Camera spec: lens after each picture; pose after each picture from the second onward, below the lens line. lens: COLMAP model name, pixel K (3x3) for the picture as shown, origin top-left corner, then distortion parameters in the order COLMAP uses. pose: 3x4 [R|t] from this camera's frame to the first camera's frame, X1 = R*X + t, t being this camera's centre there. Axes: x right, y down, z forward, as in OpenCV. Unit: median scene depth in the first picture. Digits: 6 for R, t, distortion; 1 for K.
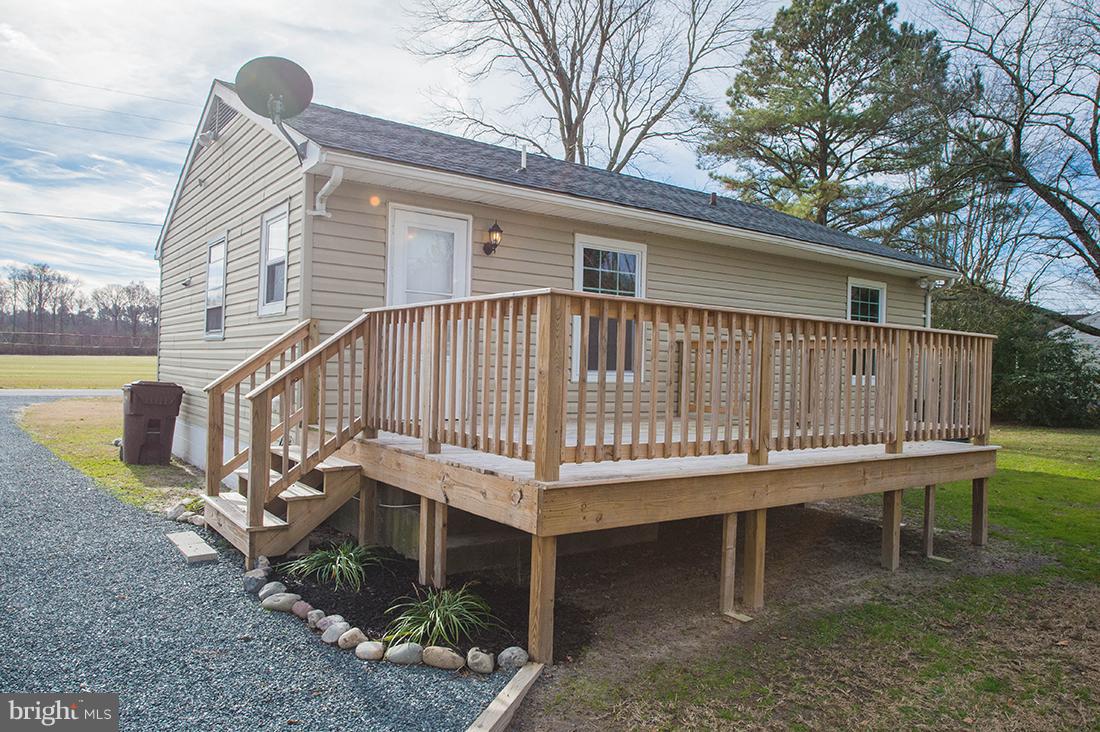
lens RADIAL K [[773.8, 0, 550.0], [0, 773.8, 366.0], [0, 0, 1]] dist [0.001366, 0.000264]
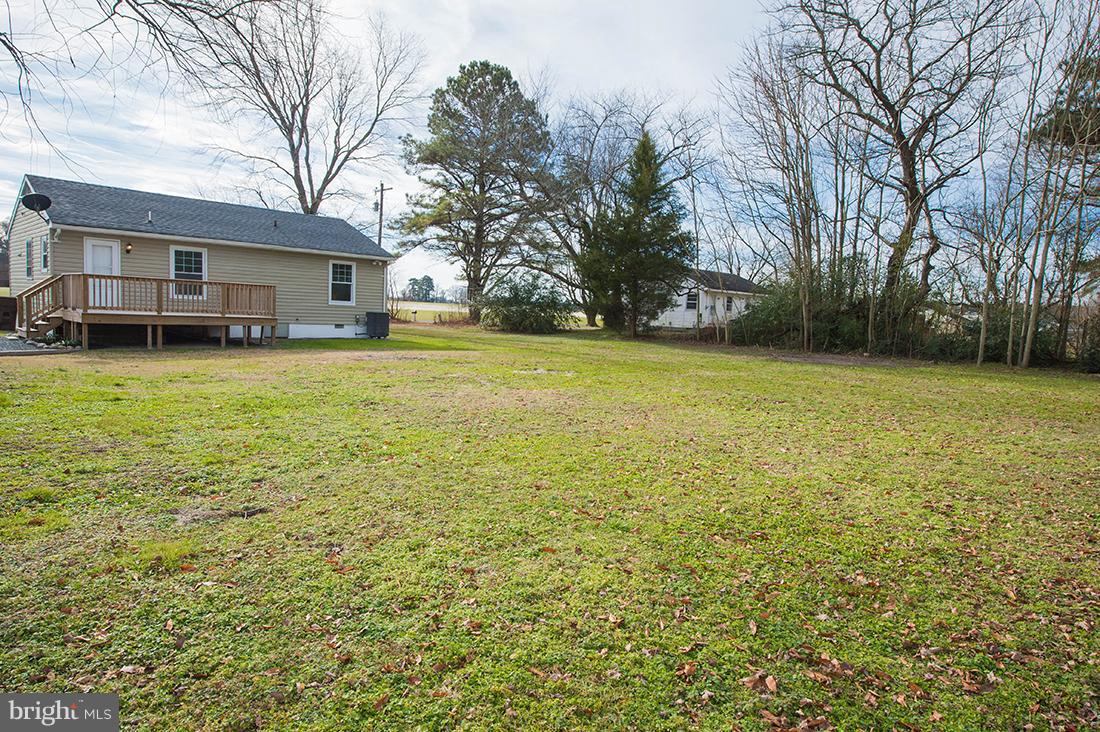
lens RADIAL K [[639.5, 0, 550.0], [0, 639.5, 366.0], [0, 0, 1]] dist [-0.002869, -0.001716]
pose [[0.977675, -0.004649, 0.210069, 0.941010], [-0.015429, 0.995468, 0.093838, 0.027531], [-0.209554, -0.094985, 0.973173, -1.672434]]
